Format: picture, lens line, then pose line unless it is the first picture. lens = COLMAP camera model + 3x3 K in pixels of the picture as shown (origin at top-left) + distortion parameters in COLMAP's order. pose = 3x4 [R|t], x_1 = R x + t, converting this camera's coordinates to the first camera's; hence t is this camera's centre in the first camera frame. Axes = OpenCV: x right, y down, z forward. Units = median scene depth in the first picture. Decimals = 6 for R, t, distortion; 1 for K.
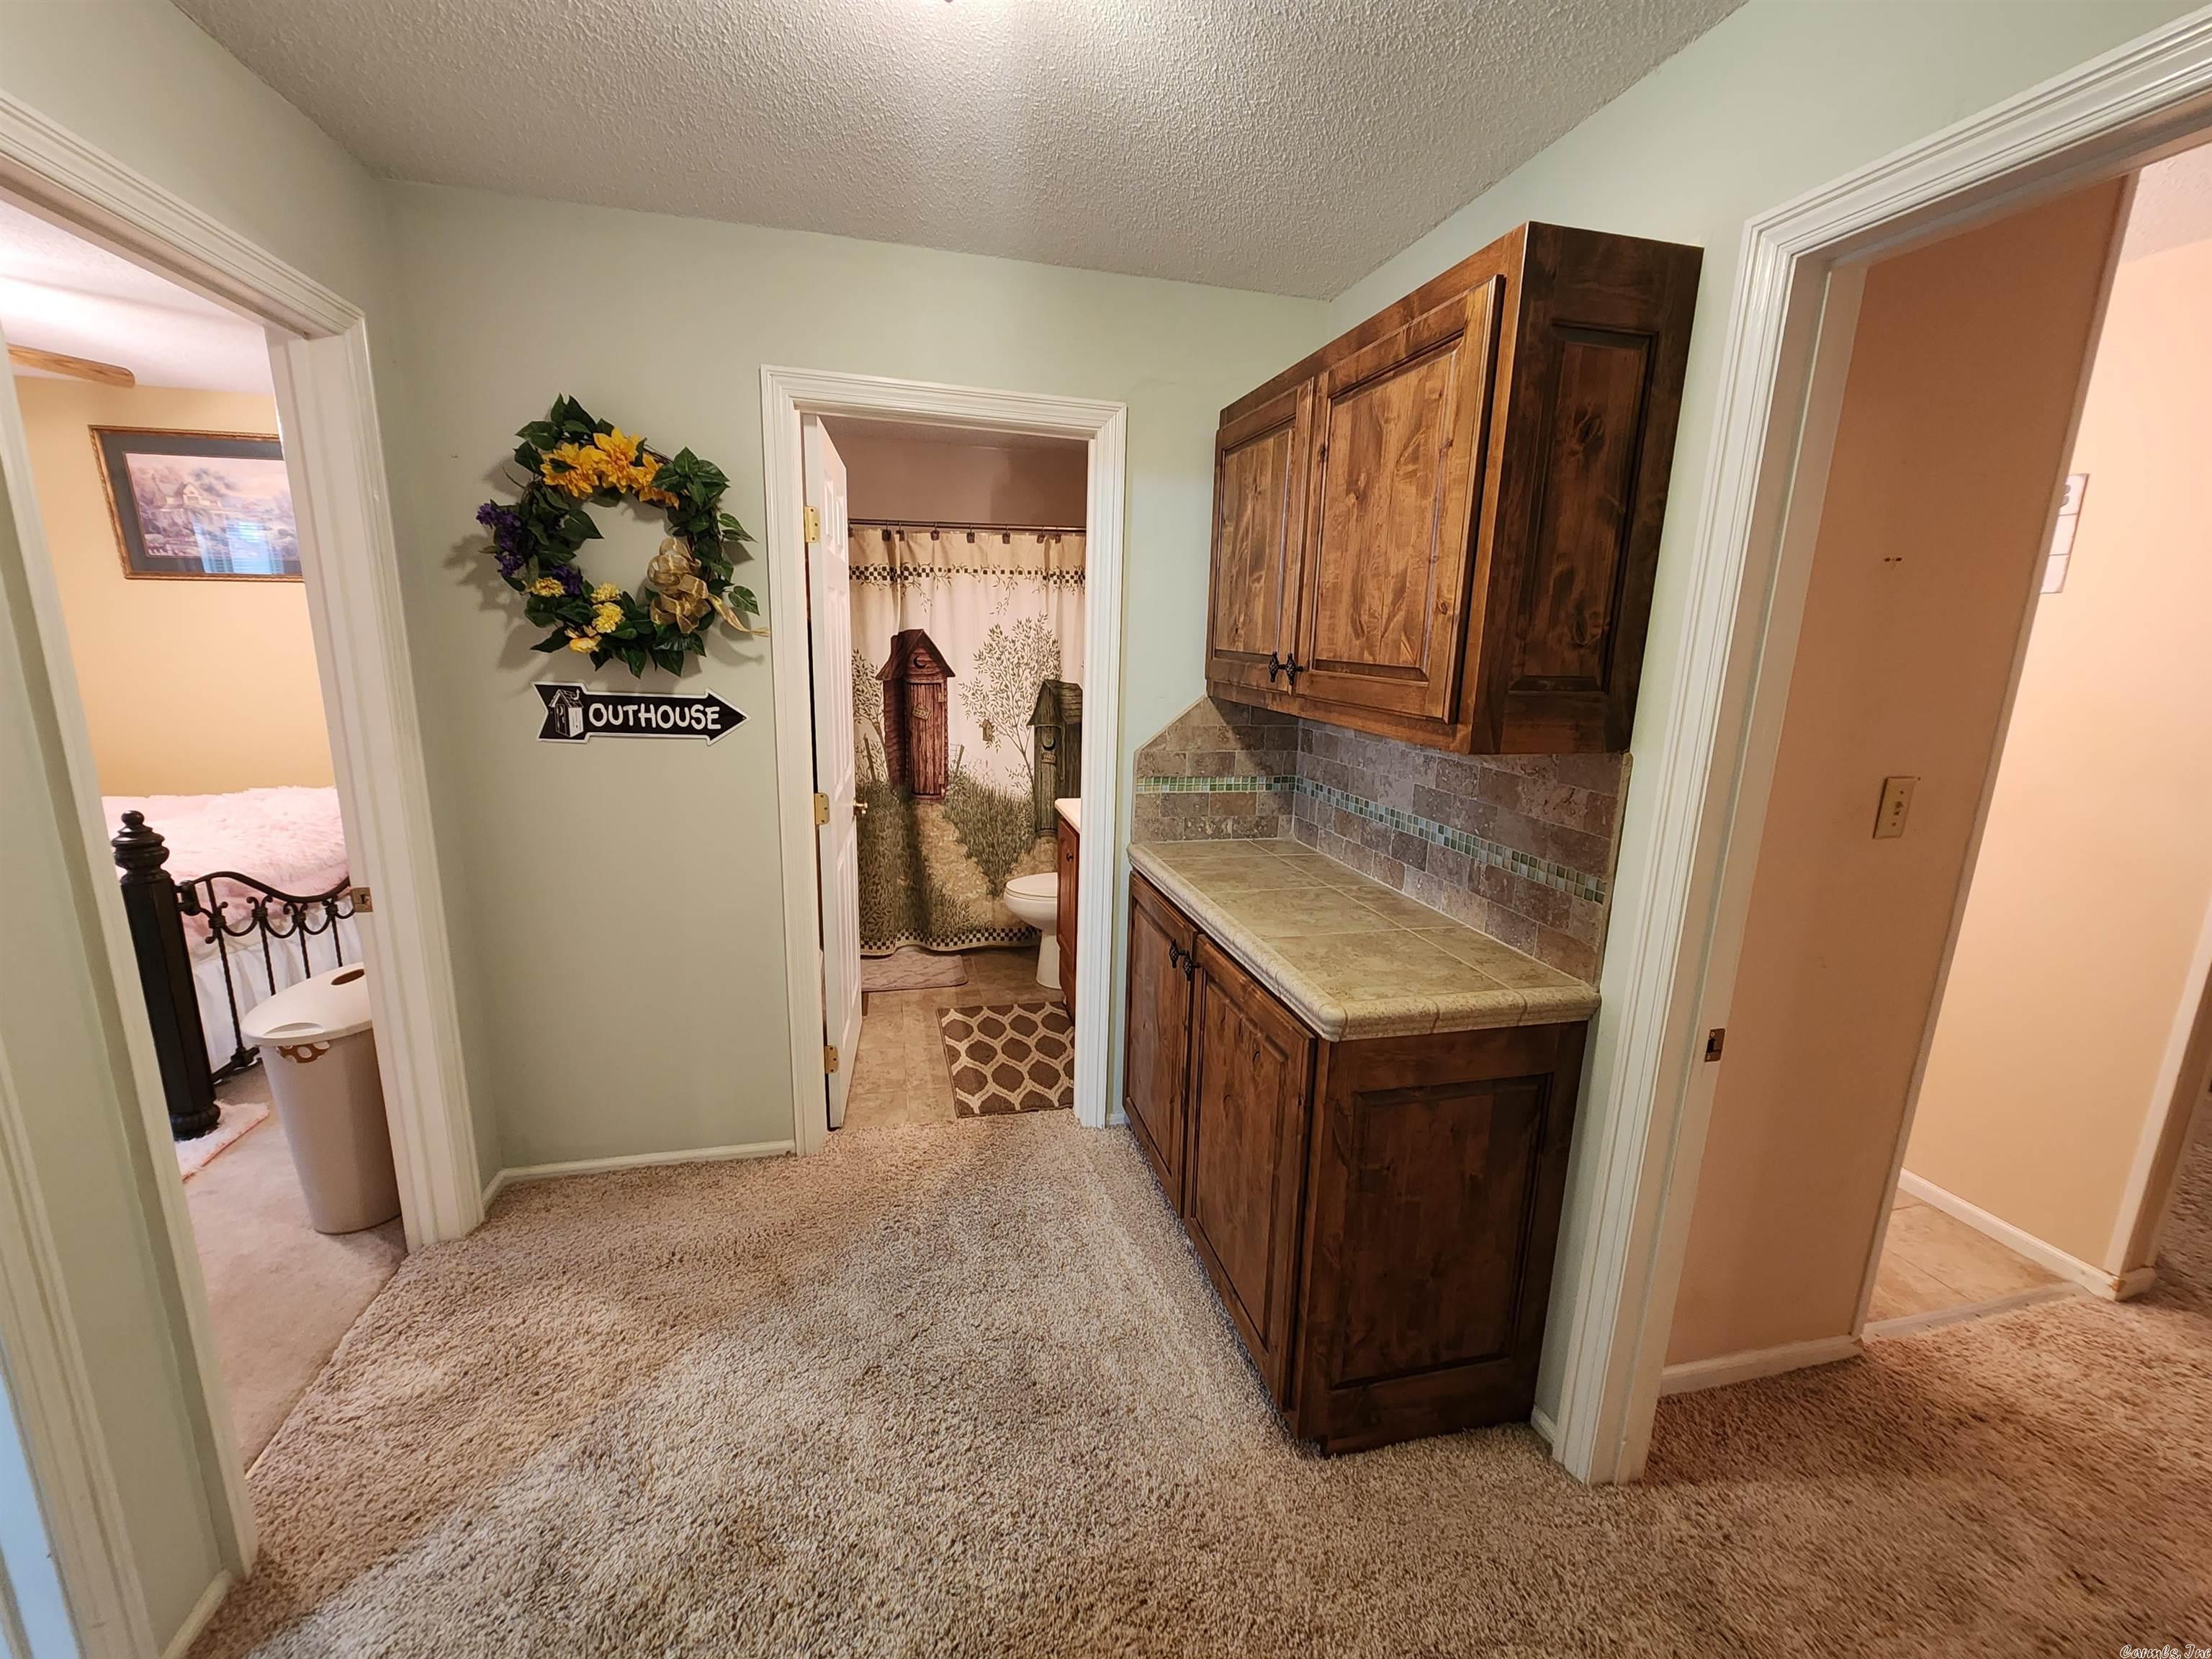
lens RADIAL K [[906.8, 0, 1110.1], [0, 906.8, 828.6], [0, 0, 1]] dist [-0.001143, 0.000417]
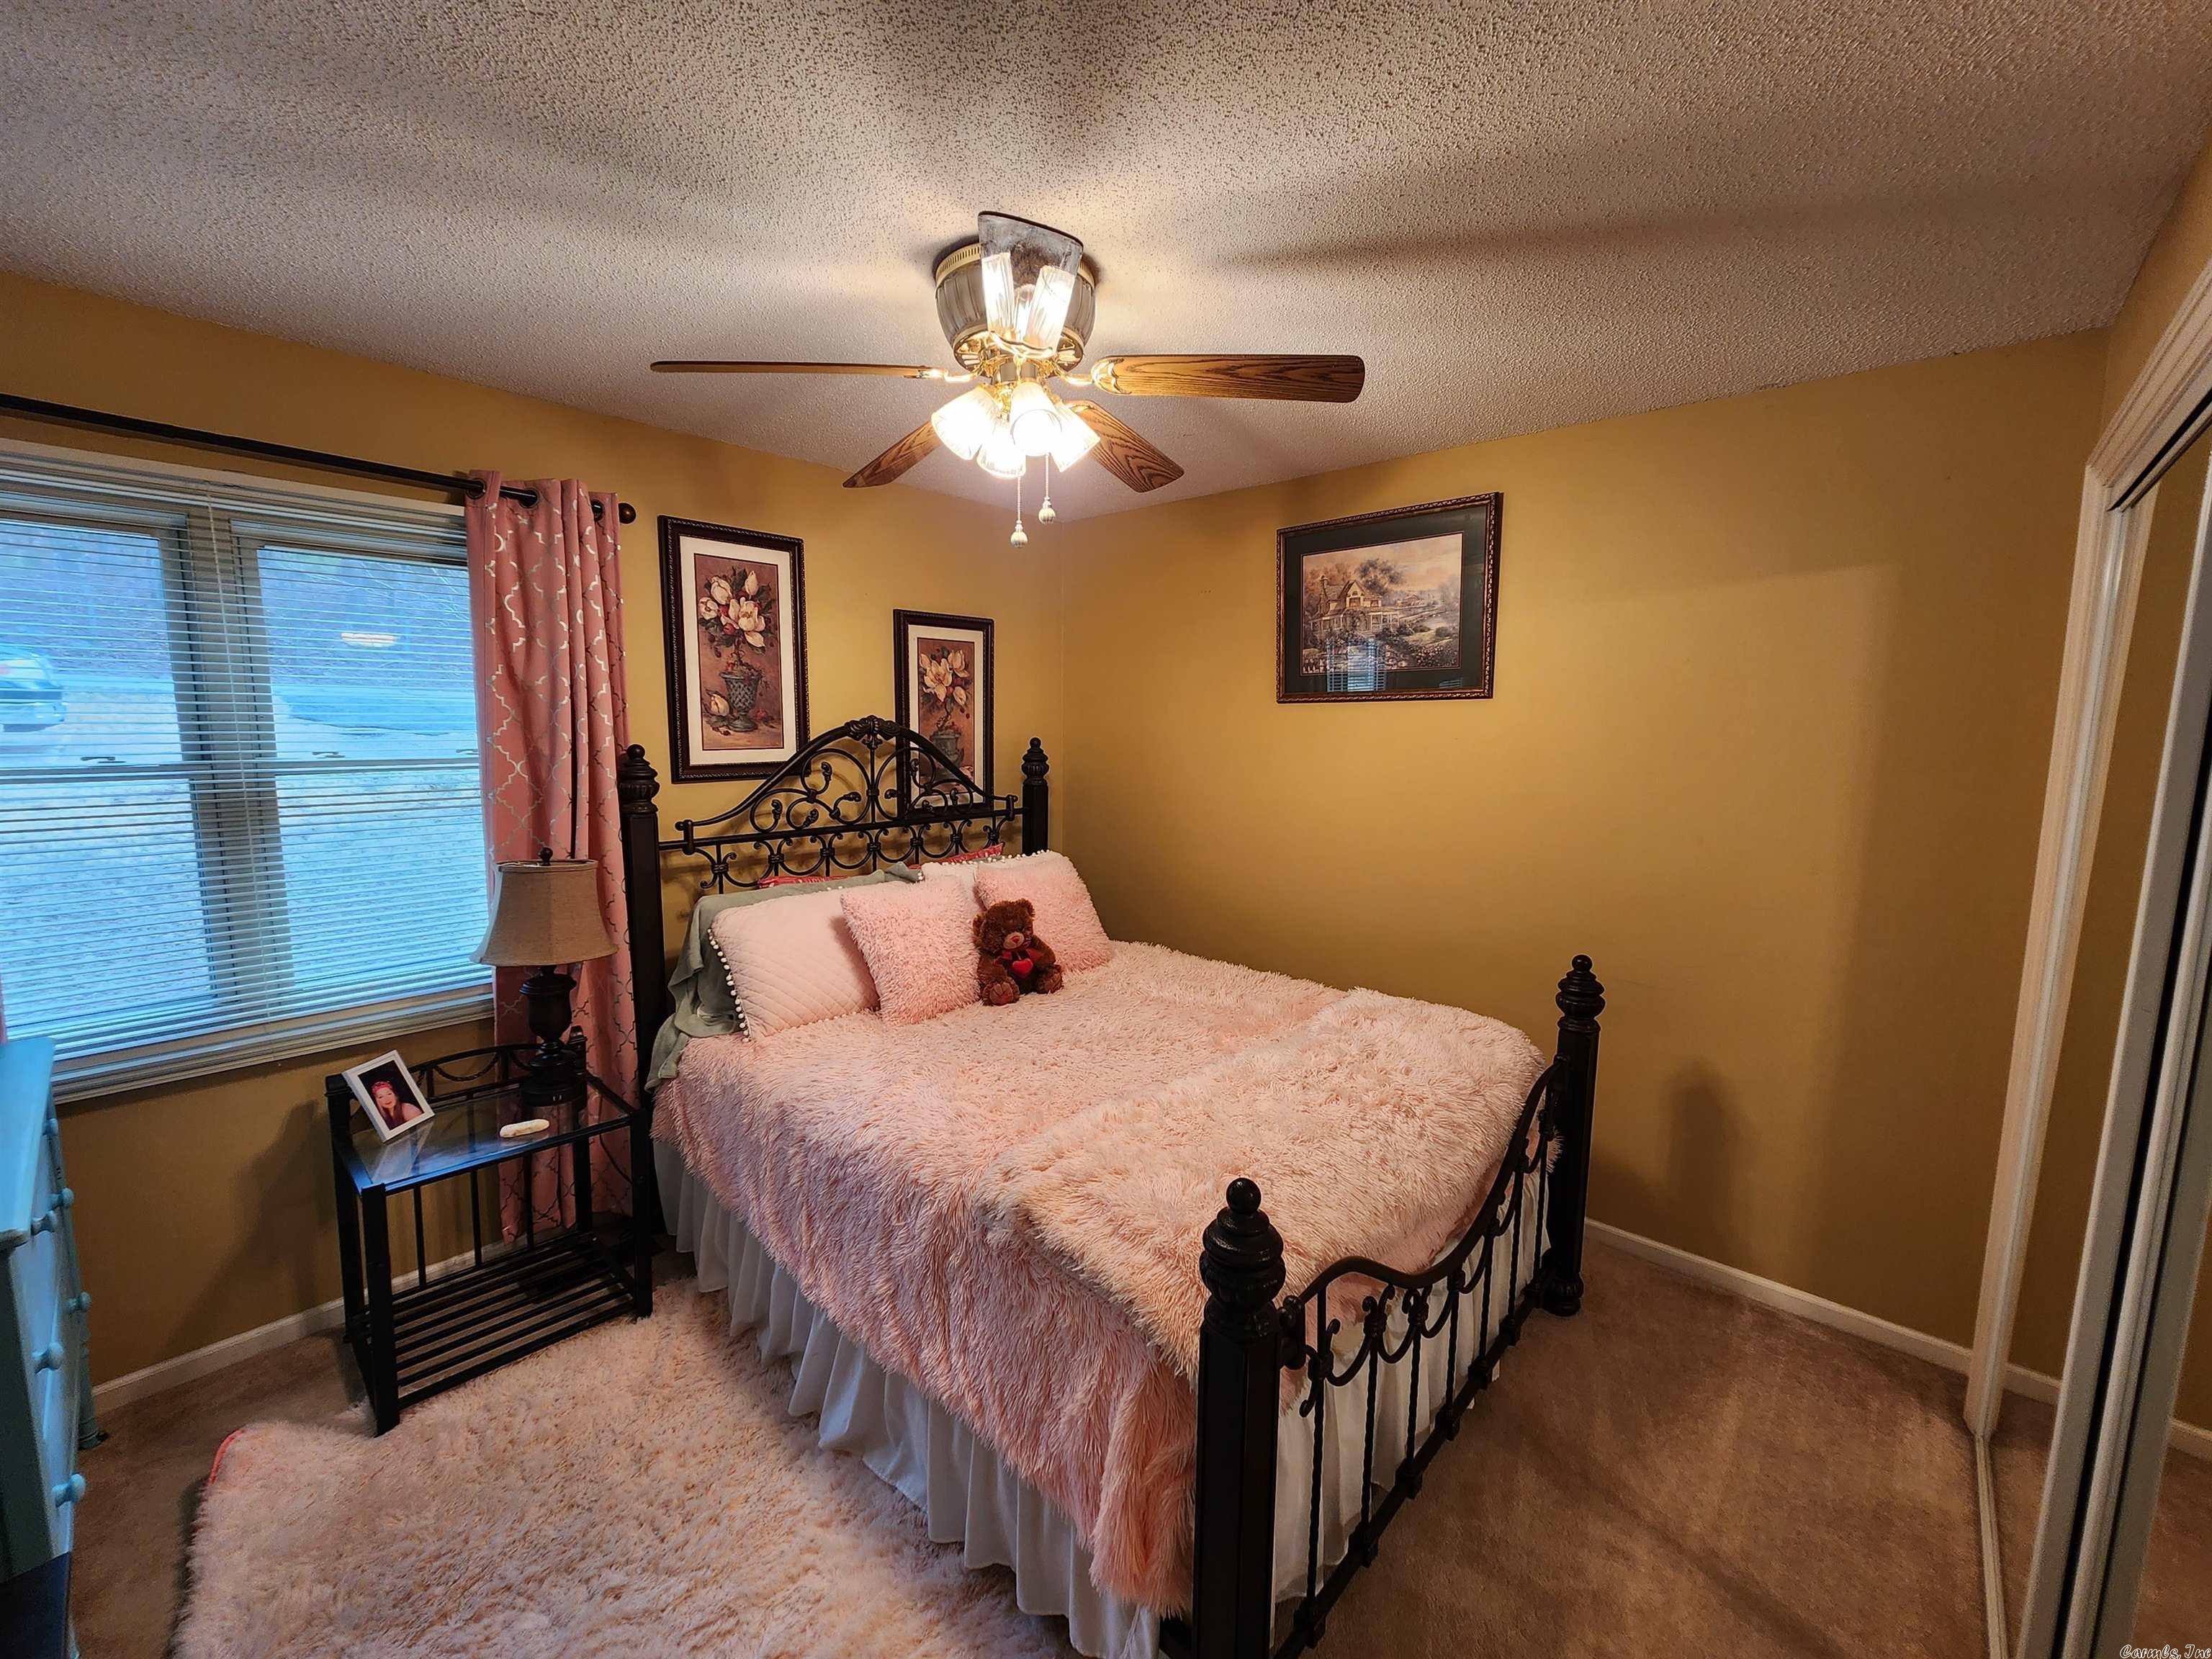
lens RADIAL K [[906.8, 0, 1110.1], [0, 906.8, 828.6], [0, 0, 1]] dist [-0.001143, 0.000417]
pose [[0.568171, 0.079675, -0.819044, -0.468232], [-0.169508, 0.985289, -0.021740, -0.113612], [0.805263, 0.151187, 0.573318, 0.402846]]
